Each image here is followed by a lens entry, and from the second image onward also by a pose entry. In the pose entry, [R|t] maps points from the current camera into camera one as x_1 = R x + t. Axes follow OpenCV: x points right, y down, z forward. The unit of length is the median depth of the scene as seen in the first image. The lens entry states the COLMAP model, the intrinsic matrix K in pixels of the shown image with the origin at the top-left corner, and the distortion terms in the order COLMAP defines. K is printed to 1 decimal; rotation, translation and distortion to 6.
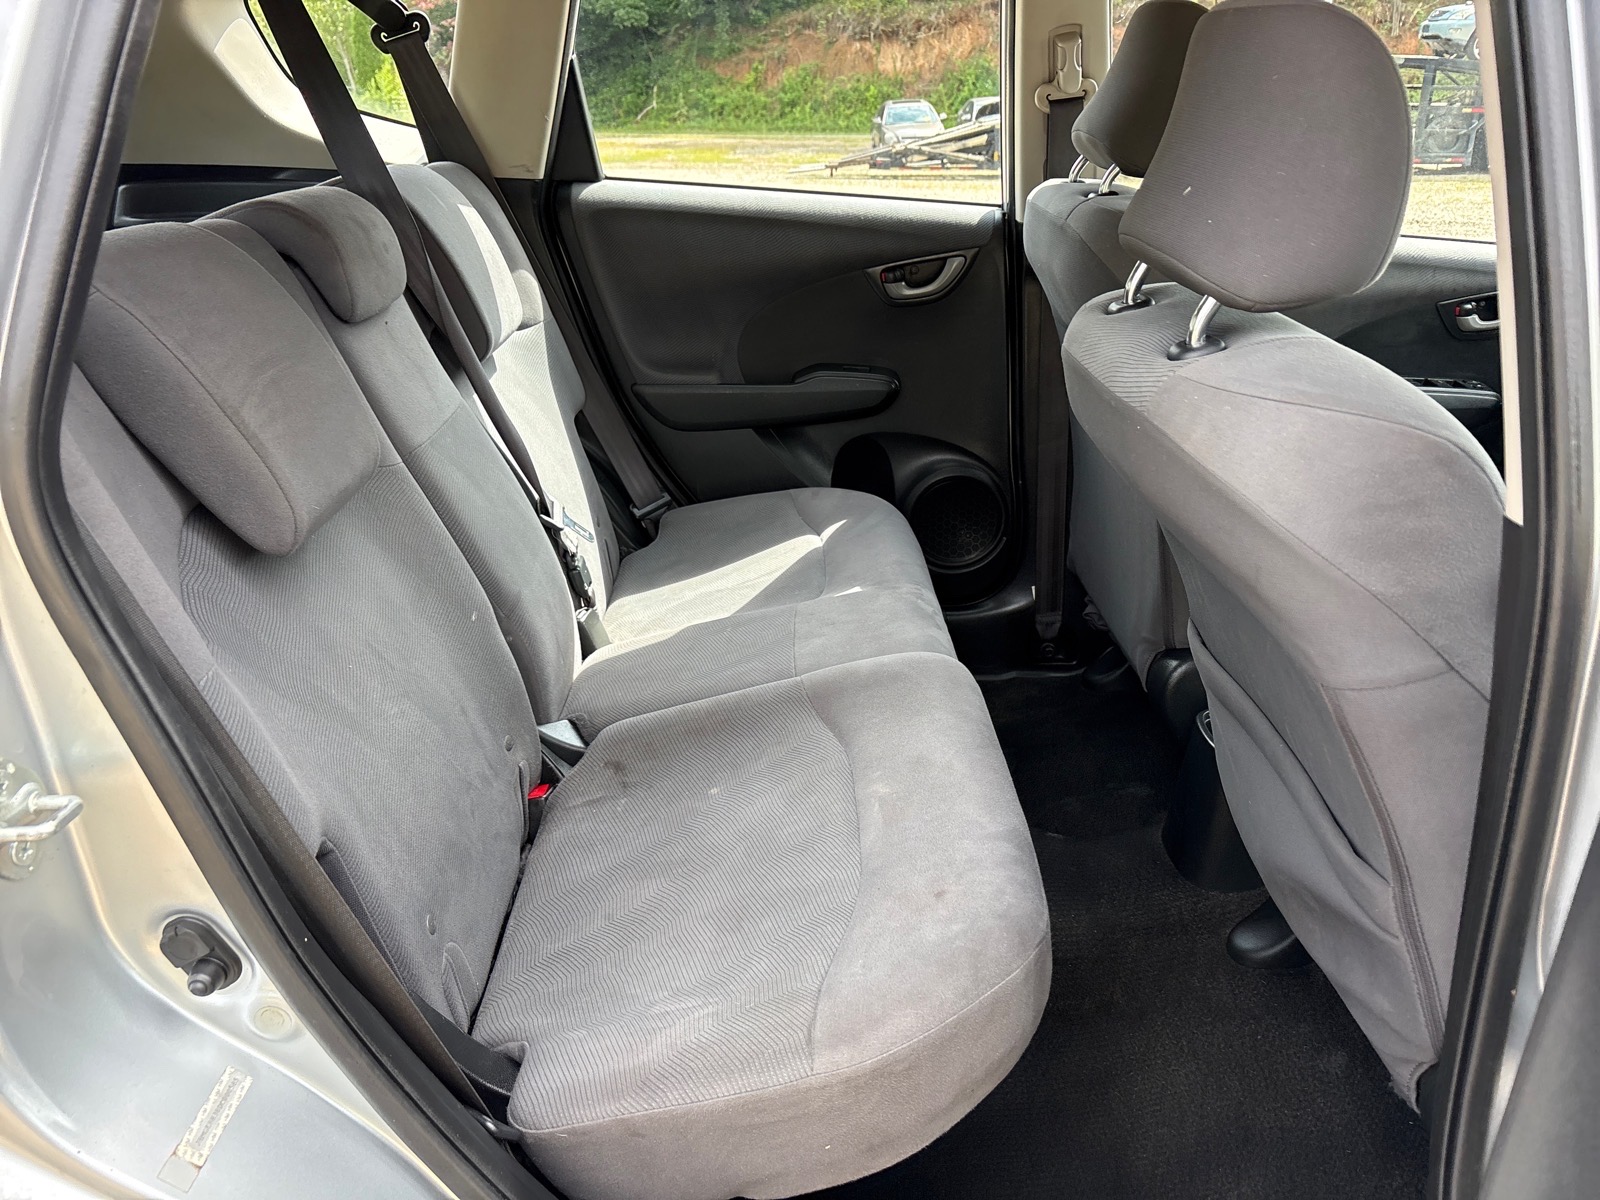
lens RADIAL K [[1201.4, 0, 802.8], [0, 1201.4, 609.2], [0, 0, 1]] dist [0.086508, -0.115638]
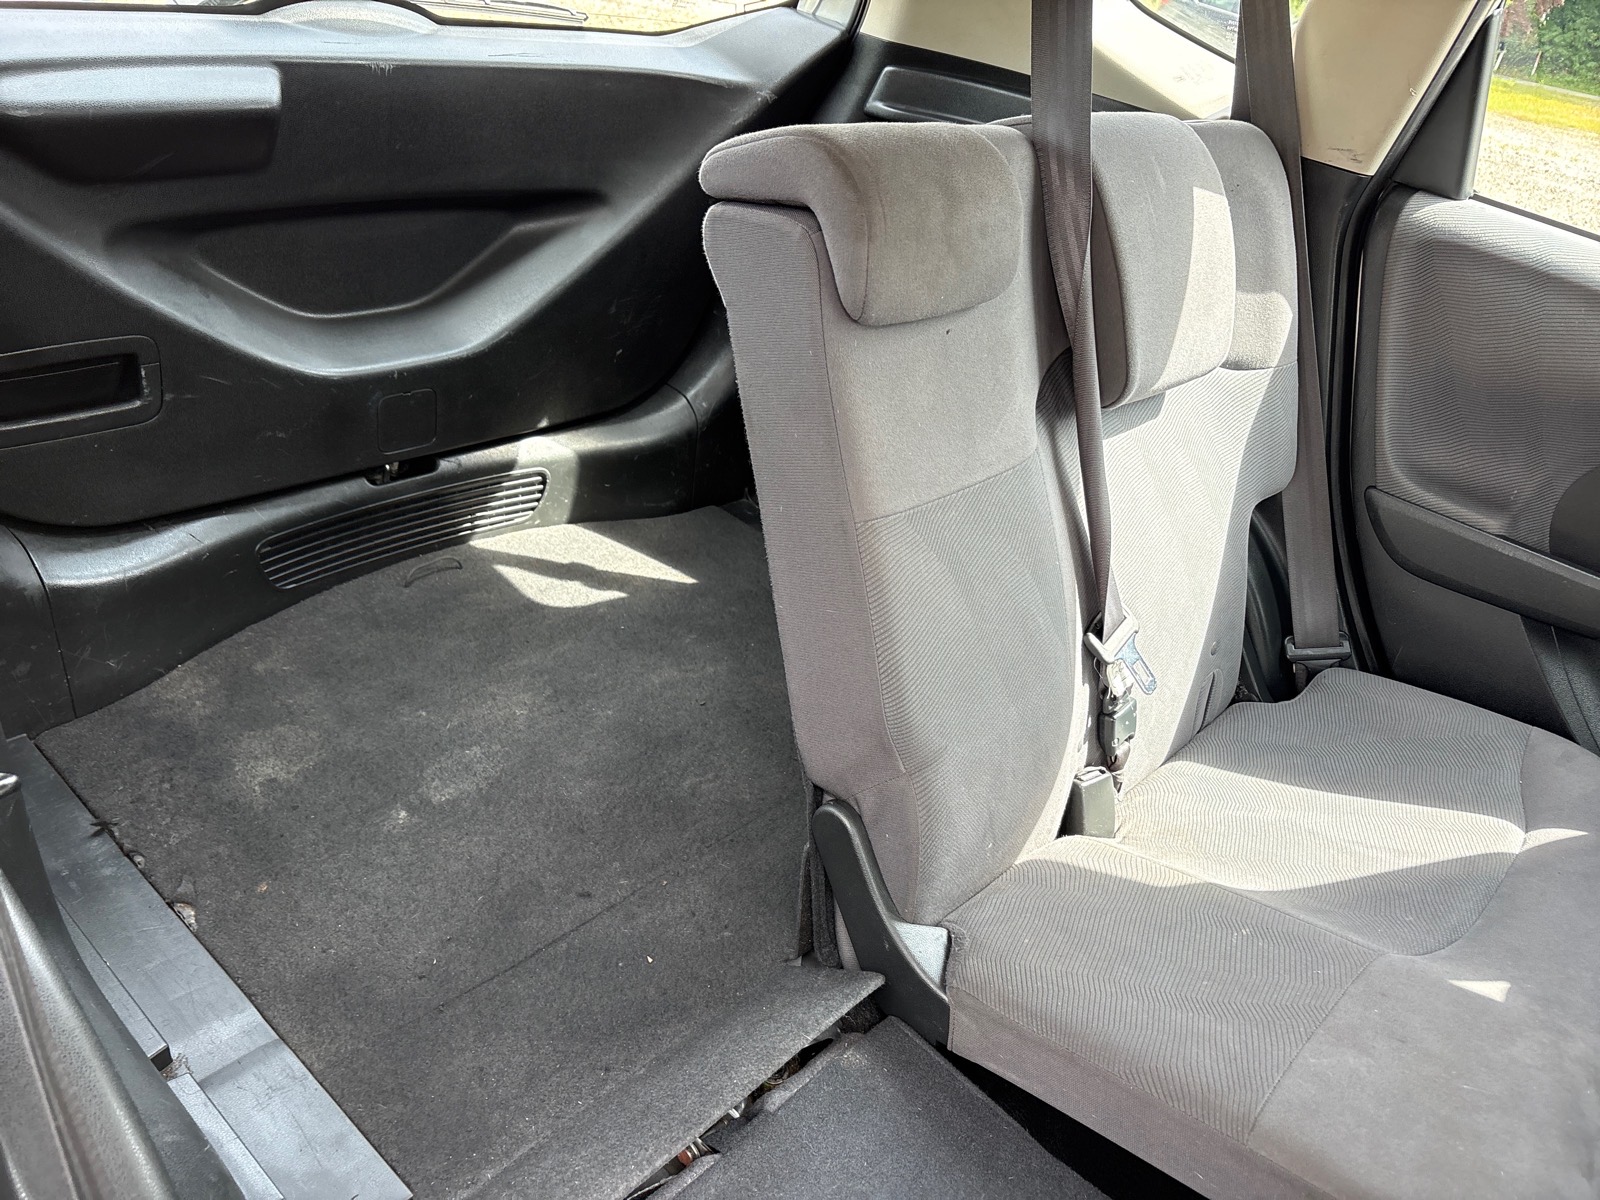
lens RADIAL K [[1218.4, 0, 777.3], [0, 1218.4, 605.9], [0, 0, 1]] dist [0.012093, -0.024676]
pose [[0.716333, 0.439284, -0.542122, 0.026452], [-0.407293, 0.894092, 0.186311, -0.125217], [0.566550, 0.087342, 0.819385, 0.258546]]
